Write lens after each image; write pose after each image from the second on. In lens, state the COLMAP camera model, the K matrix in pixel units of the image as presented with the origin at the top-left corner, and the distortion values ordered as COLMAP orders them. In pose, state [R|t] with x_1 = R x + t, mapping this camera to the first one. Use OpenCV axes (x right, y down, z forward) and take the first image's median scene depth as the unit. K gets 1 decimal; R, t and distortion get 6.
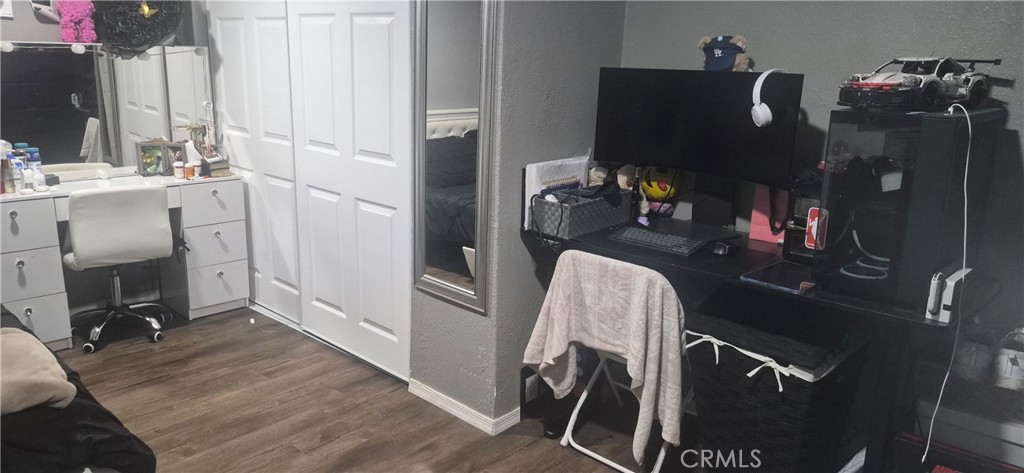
lens RADIAL K [[716.1, 0, 500.4], [0, 716.1, 234.9], [0, 0, 1]] dist [0.098263, -0.123478]
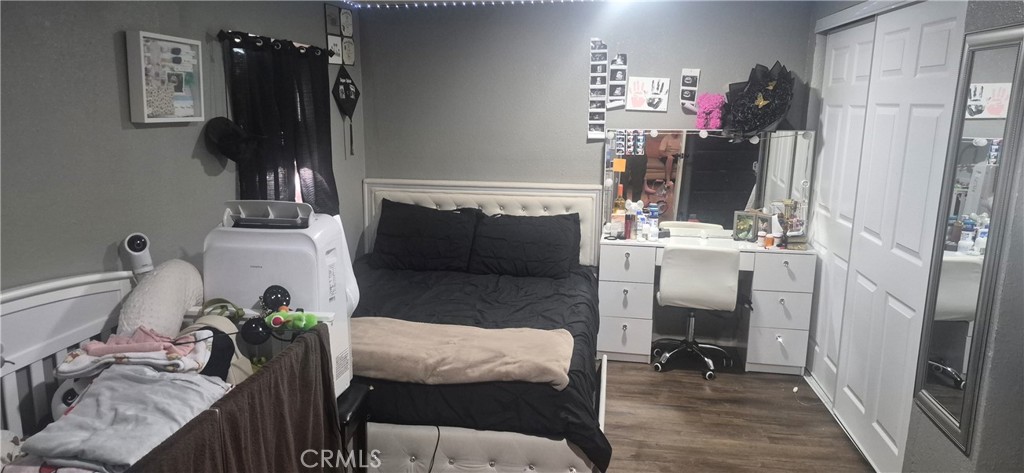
lens RADIAL K [[716.1, 0, 500.4], [0, 716.1, 234.9], [0, 0, 1]] dist [0.098263, -0.123478]
pose [[0.570369, 0.130543, -0.810949, 0.258310], [-0.195118, 0.980563, 0.020613, -0.041801], [0.797877, 0.146474, 0.584754, 0.014649]]
